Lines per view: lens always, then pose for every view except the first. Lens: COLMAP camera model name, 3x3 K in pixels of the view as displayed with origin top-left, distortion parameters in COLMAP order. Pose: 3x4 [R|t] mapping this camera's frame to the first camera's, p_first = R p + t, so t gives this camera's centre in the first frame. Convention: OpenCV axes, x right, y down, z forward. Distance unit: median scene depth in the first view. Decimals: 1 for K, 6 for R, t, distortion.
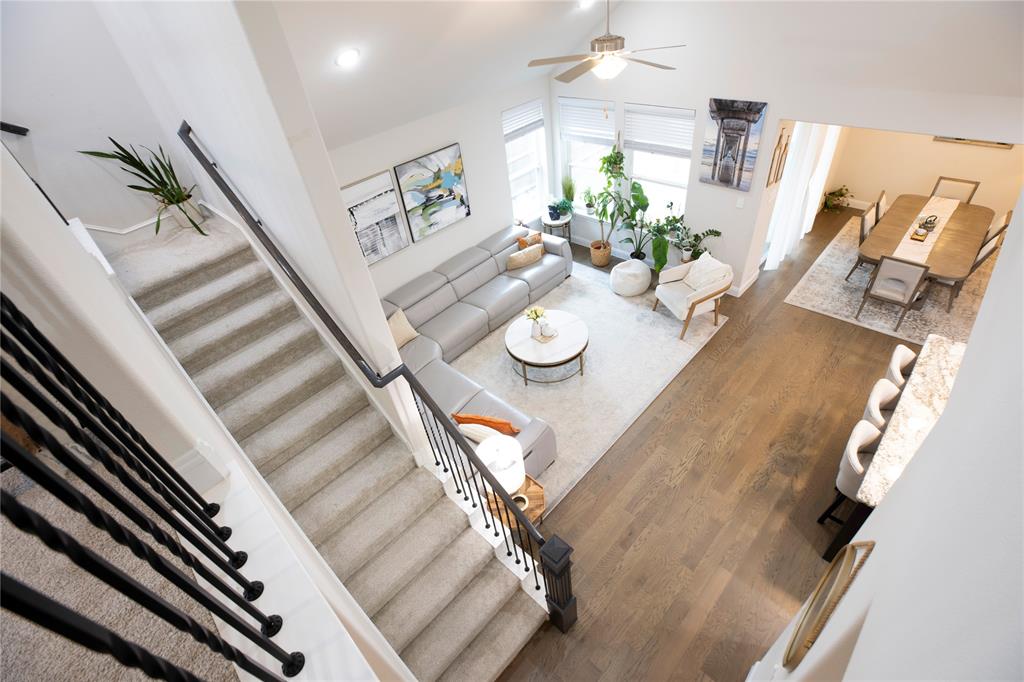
lens RADIAL K [[461.9, 0, 518.1], [0, 461.9, 344.3], [0, 0, 1]] dist [-0.006104, -0.002608]
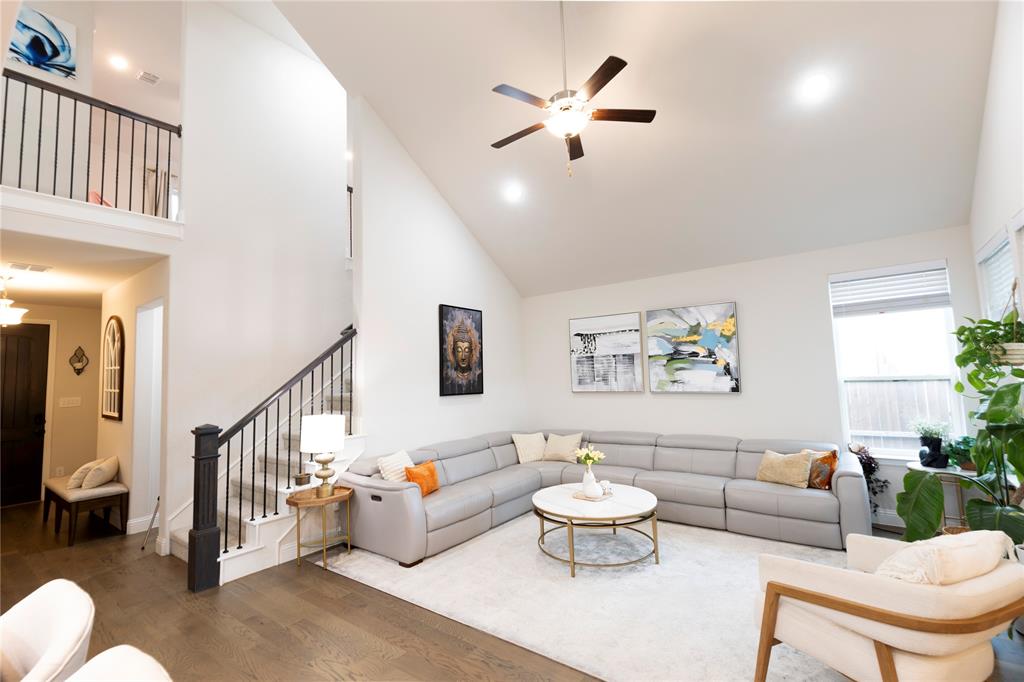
lens RADIAL K [[461.9, 0, 502.6], [0, 461.9, 335.6], [0, 0, 1]] dist [-0.006104, -0.002608]
pose [[0.112747, 0.026488, -0.993271, 0.669557], [-0.622273, 0.781215, -0.049802, -0.084480], [0.774638, 0.623700, 0.104562, 0.633760]]
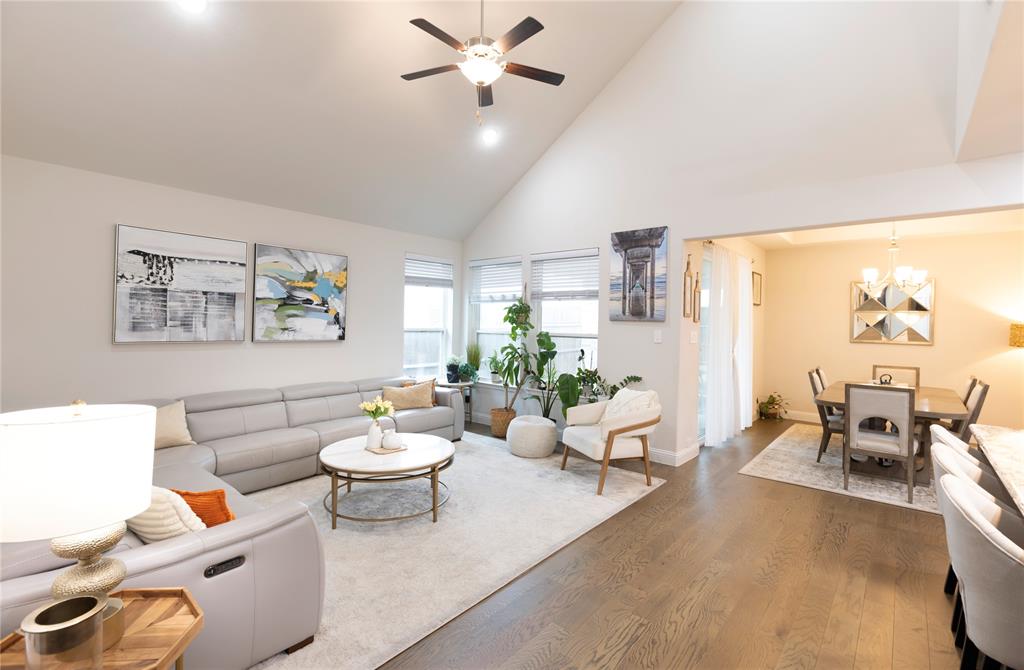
lens RADIAL K [[457.6, 0, 508.7], [0, 457.6, 330.3], [0, 0, 1]] dist [0.013029, -0.000191]
pose [[0.990021, 0.131096, 0.051688, 0.159408], [-0.068753, 0.769538, -0.634889, 0.229341], [-0.123007, 0.625000, 0.770873, 0.362963]]
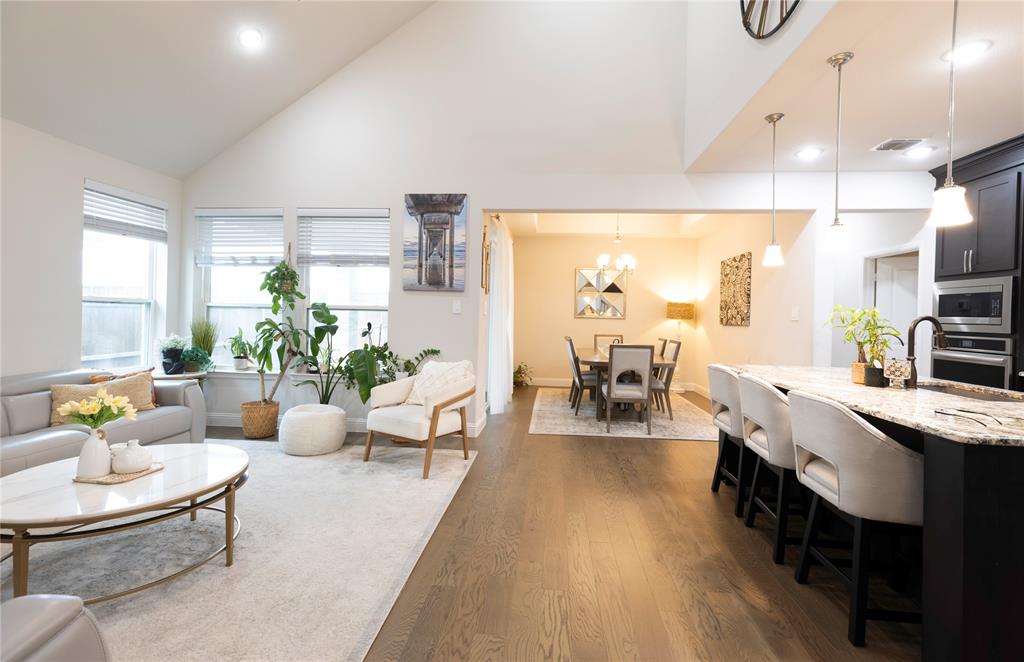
lens RADIAL K [[459.2, 0, 512.5], [0, 459.2, 322.7], [0, 0, 1]] dist [0.006866, -0.000394]
pose [[0.774508, 0.123706, 0.620350, 0.052357], [0.315959, 0.773937, -0.548809, 0.187868], [-0.548003, 0.621062, 0.560335, 0.485938]]
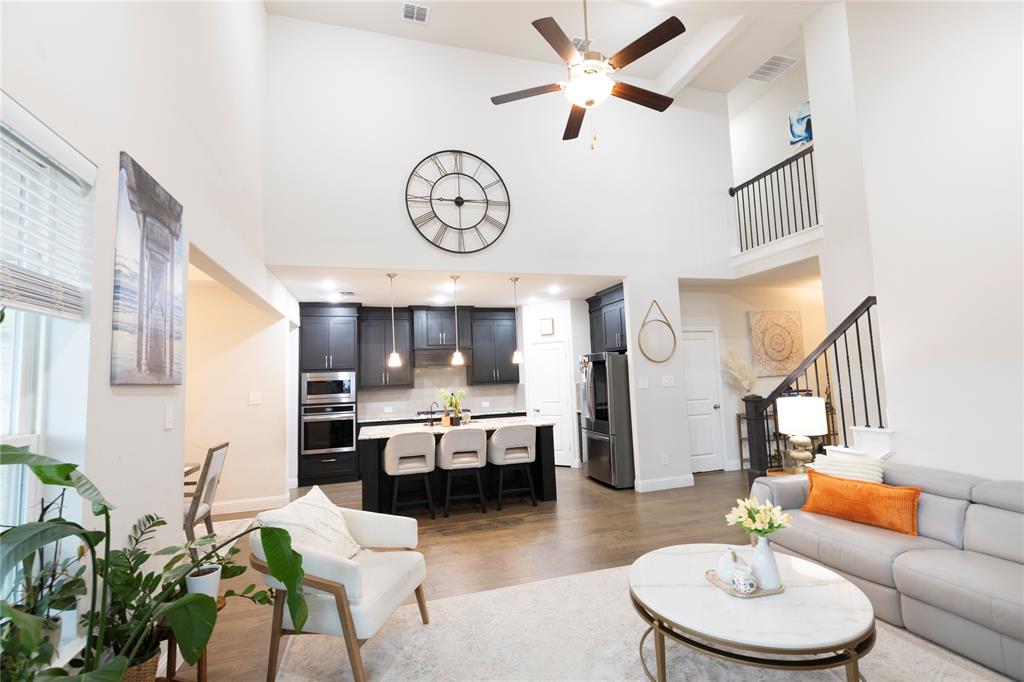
lens RADIAL K [[461.9, 0, 512.9], [0, 461.9, 333.5], [0, 0, 1]] dist [-0.006104, -0.002608]
pose [[-0.866571, 0.190614, 0.461217, 0.006907], [0.413740, 0.791186, 0.450382, -0.409668], [-0.279059, 0.581112, -0.764483, 1.143923]]
